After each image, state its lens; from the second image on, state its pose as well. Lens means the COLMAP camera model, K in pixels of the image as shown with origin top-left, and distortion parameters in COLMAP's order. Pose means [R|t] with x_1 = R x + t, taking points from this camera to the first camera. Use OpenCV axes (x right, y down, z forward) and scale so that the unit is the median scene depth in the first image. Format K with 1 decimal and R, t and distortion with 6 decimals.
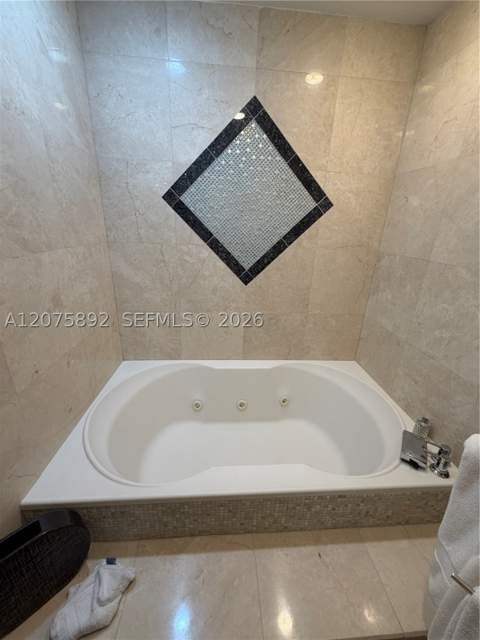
lens RADIAL K [[256.1, 0, 241.5], [0, 256.1, 318.1], [0, 0, 1]] dist [-0.000753, 0.000504]
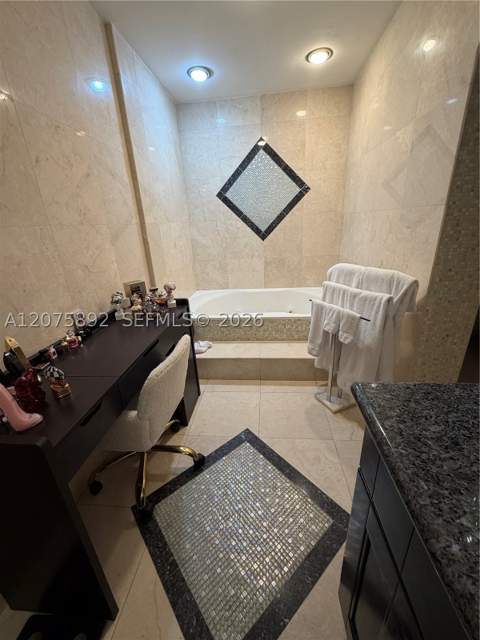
lens RADIAL K [[256.1, 0, 241.5], [0, 256.1, 318.1], [0, 0, 1]] dist [-0.000753, 0.000504]
pose [[0.981032, -0.026784, -0.191986, 0.209974], [0.028455, 0.999577, 0.005948, 0.418575], [0.191746, -0.011298, 0.981380, -0.817188]]
